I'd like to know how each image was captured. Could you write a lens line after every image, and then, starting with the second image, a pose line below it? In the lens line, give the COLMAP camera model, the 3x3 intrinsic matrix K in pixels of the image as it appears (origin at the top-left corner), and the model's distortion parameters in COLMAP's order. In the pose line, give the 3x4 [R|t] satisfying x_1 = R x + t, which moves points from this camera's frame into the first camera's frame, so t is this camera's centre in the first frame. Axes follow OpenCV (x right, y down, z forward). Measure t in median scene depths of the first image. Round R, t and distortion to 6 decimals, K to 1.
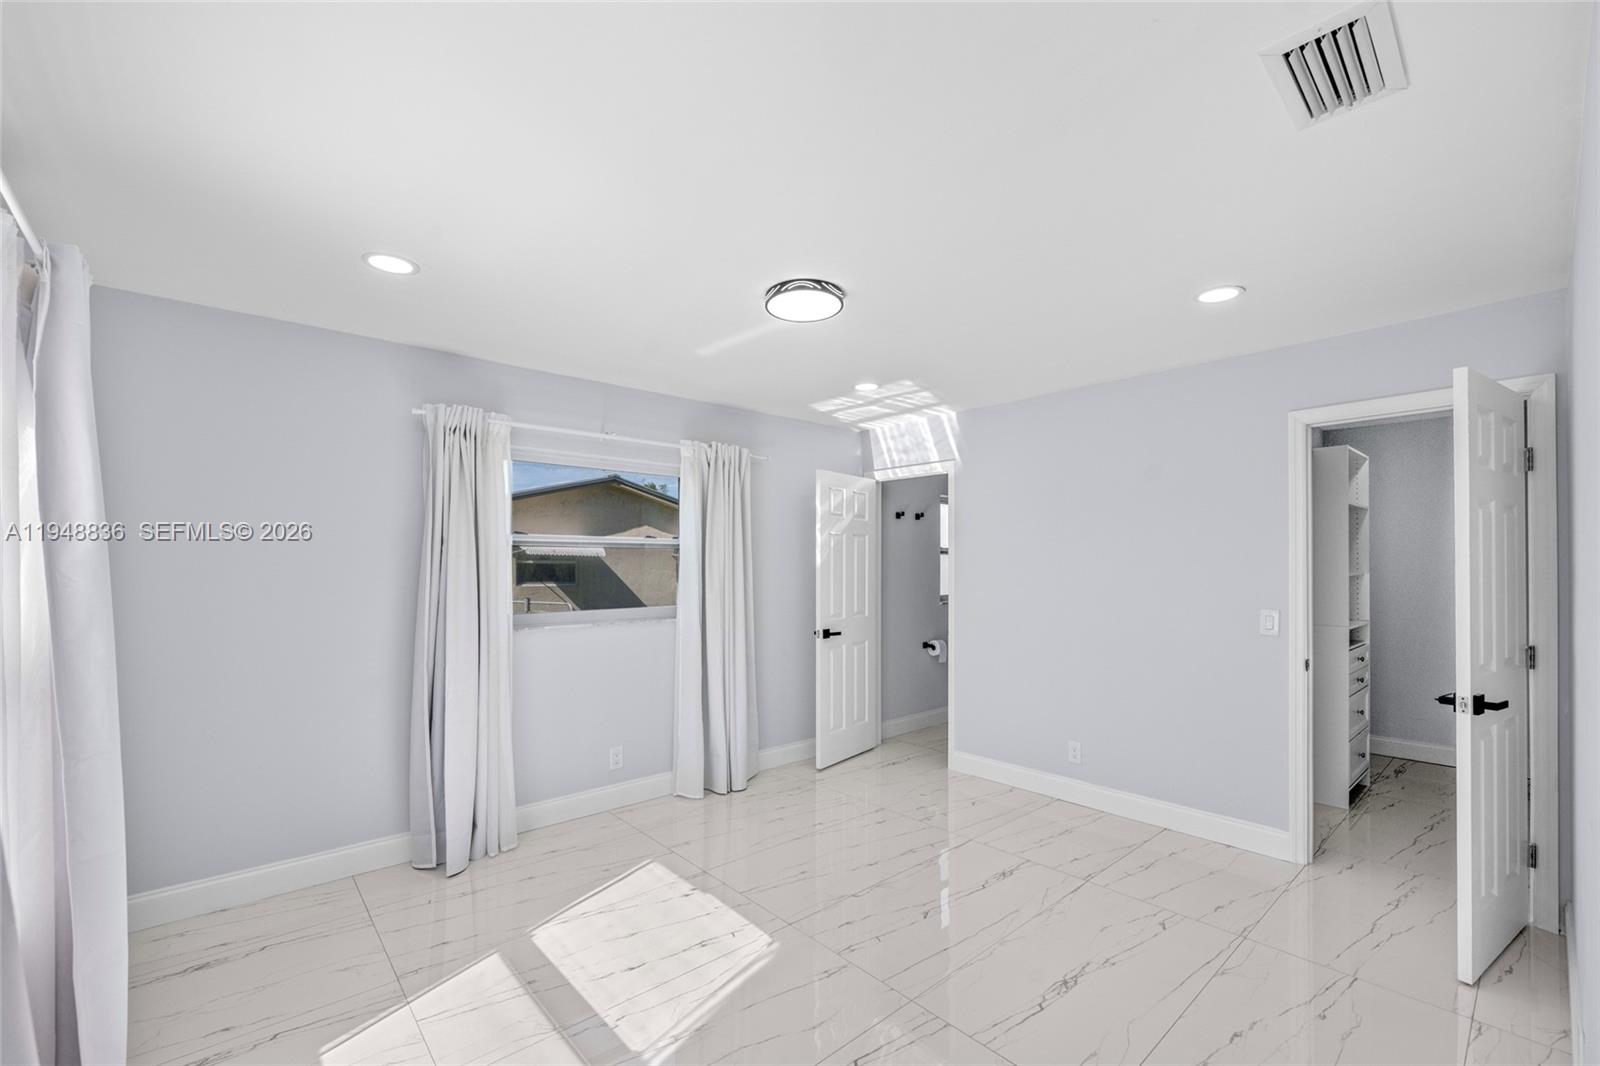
lens RADIAL K [[659.5, 0, 806.7], [0, 659.5, 561.4], [0, 0, 1]] dist [0.001129, 0.000033]
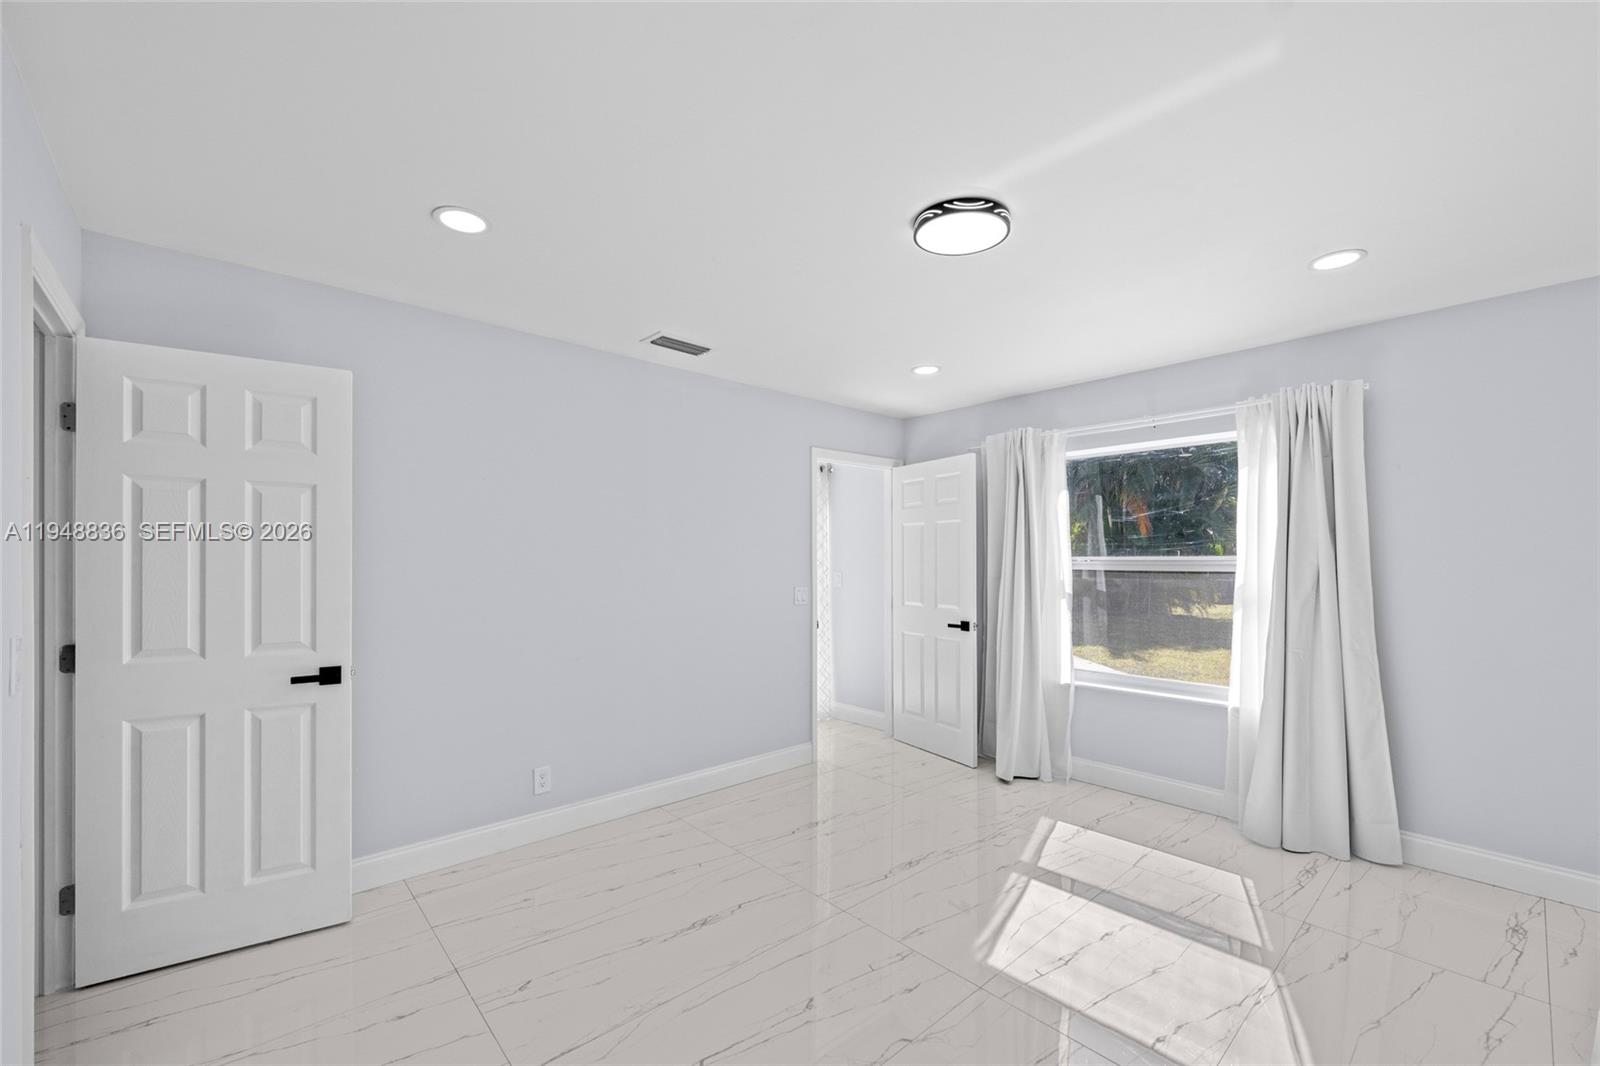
lens RADIAL K [[650.6, 0, 799.1], [0, 650.6, 558.7], [0, 0, 1]] dist [0.000603, 0.000178]
pose [[-1.000000, -0.000111, 0.000937, 0.112716], [-0.000116, 0.999984, -0.005657, 0.012342], [-0.000937, -0.005657, -0.999984, 1.026023]]
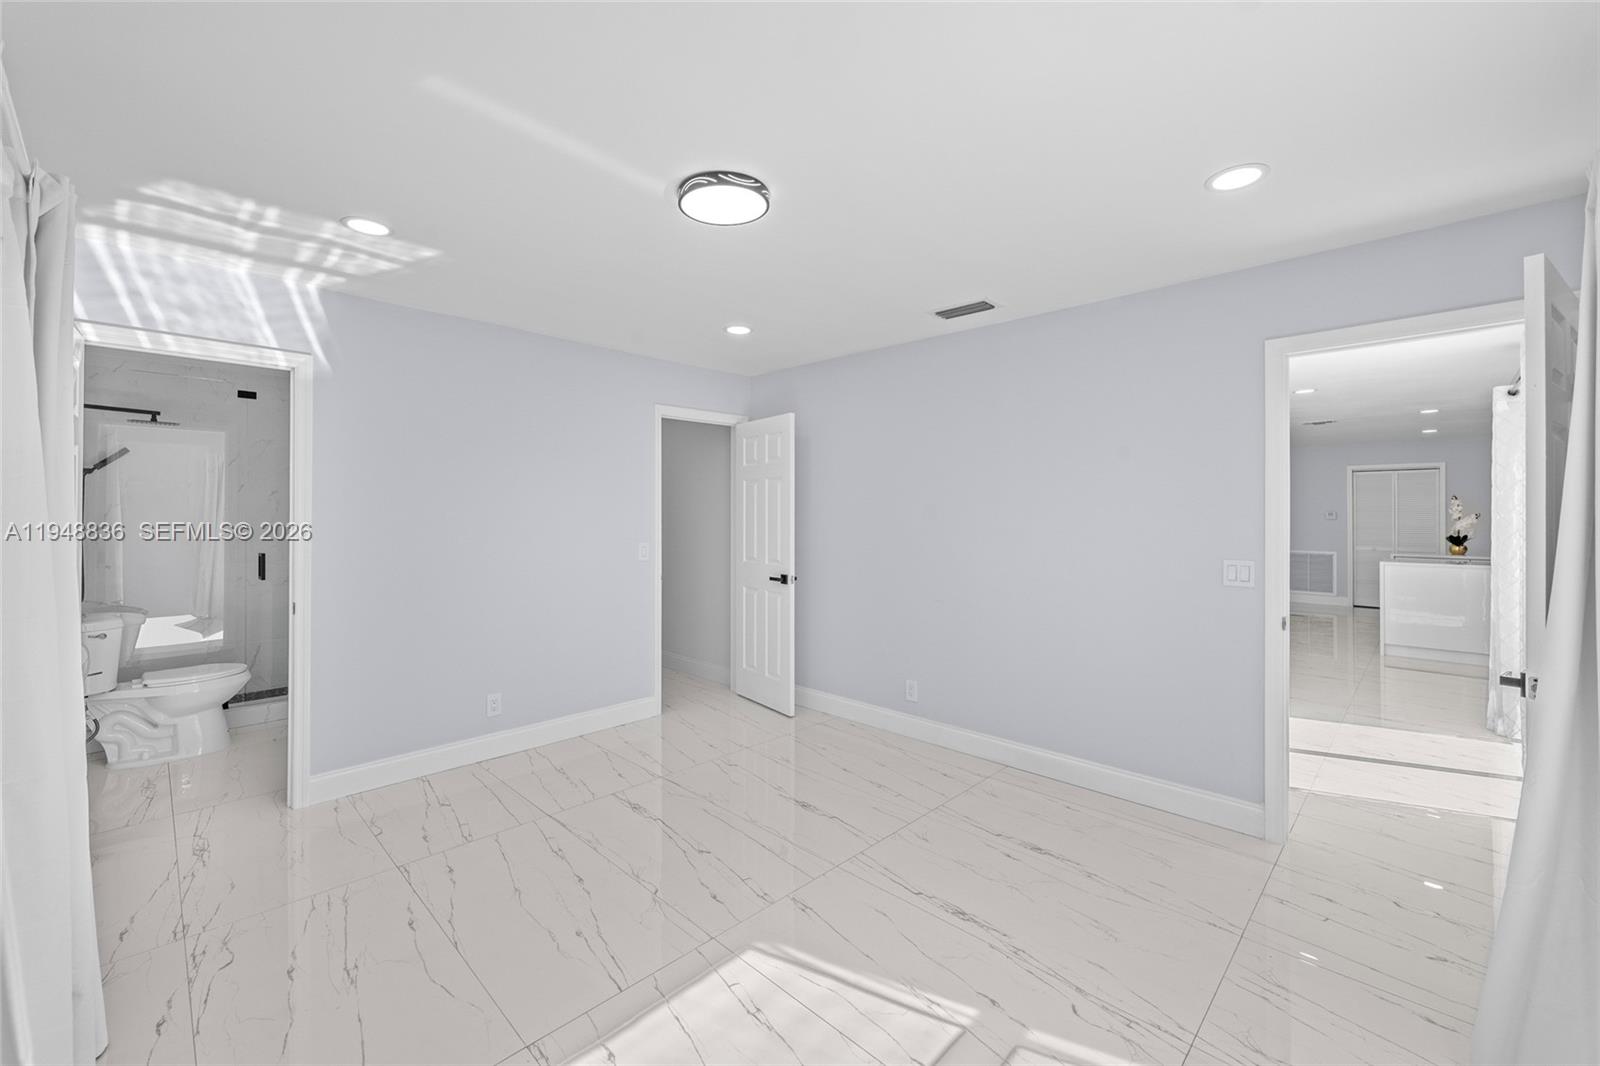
lens RADIAL K [[643.4, 0, 794.9], [0, 643.4, 513.3], [0, 0, 1]] dist [-0.002274, 0.000041]
pose [[-0.055528, 0.003213, 0.998452, -0.476027], [-0.008224, 0.999959, -0.003676, 0.009912], [-0.998423, -0.008415, -0.055500, 0.535727]]
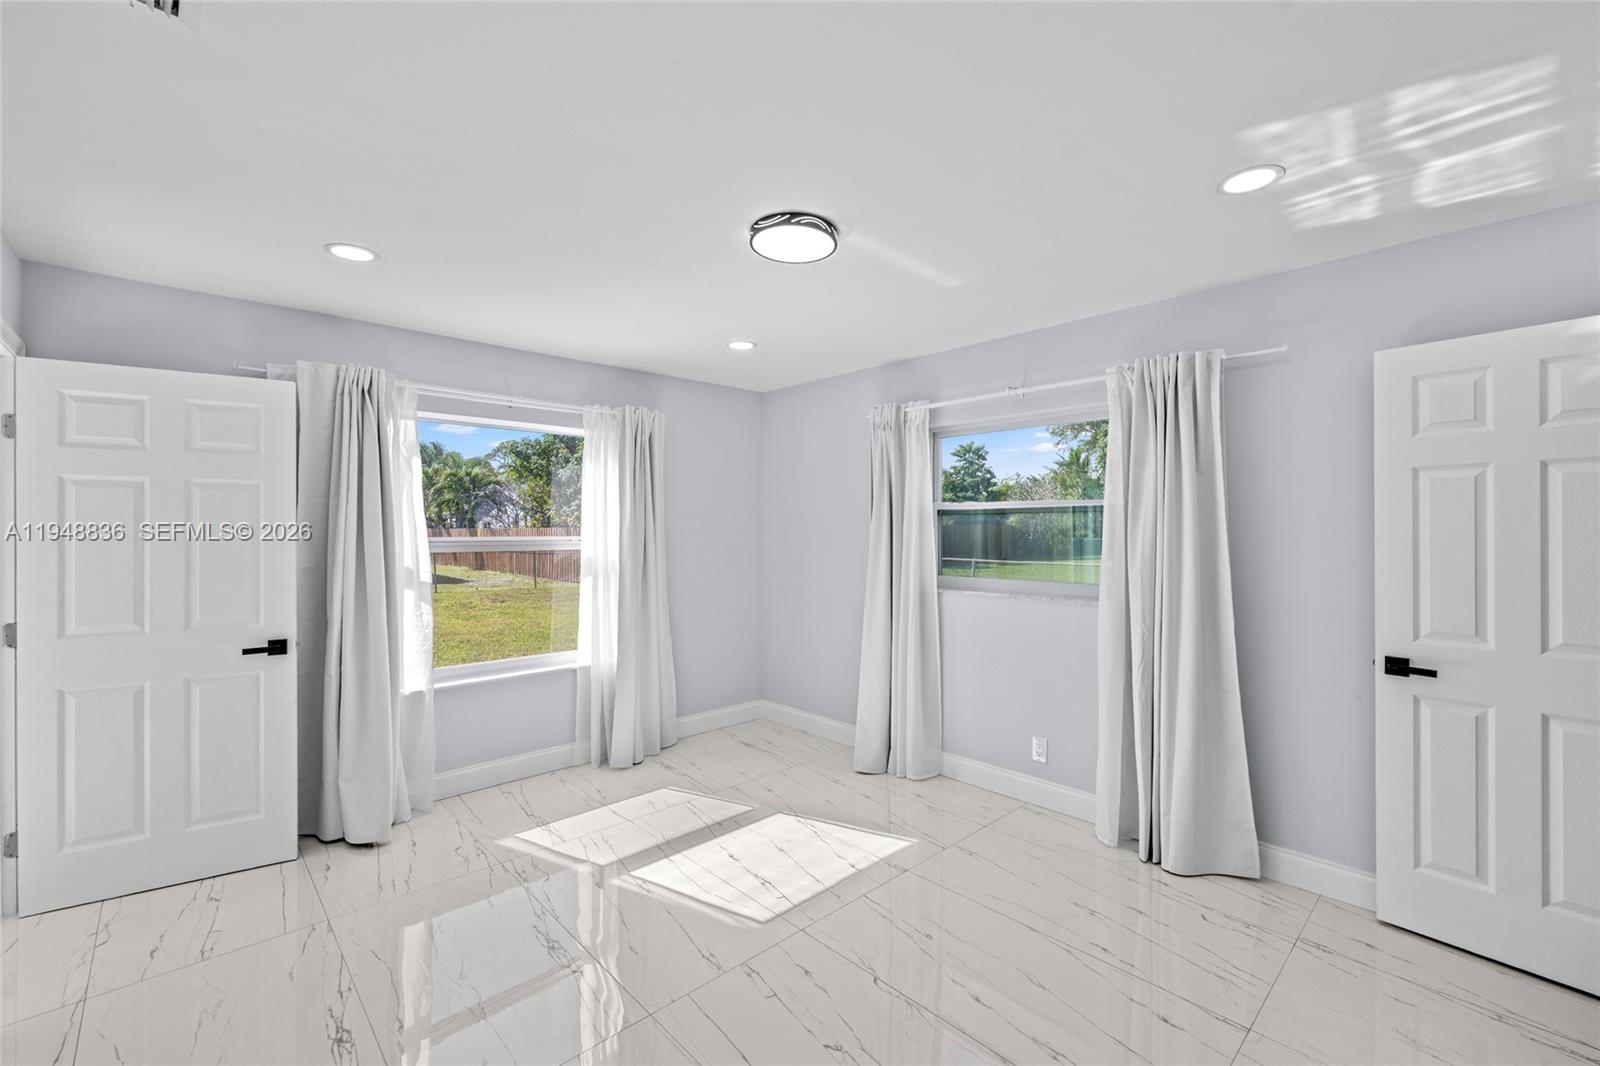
lens RADIAL K [[663.1, 0, 800.5], [0, 663.1, 531.5], [0, 0, 1]] dist [-0.021595, 0.000026]
pose [[0.026665, -0.004147, -0.999636, 0.495665], [0.009244, 0.999950, -0.003902, 0.004786], [0.999602, -0.009137, 0.026702, 0.554362]]
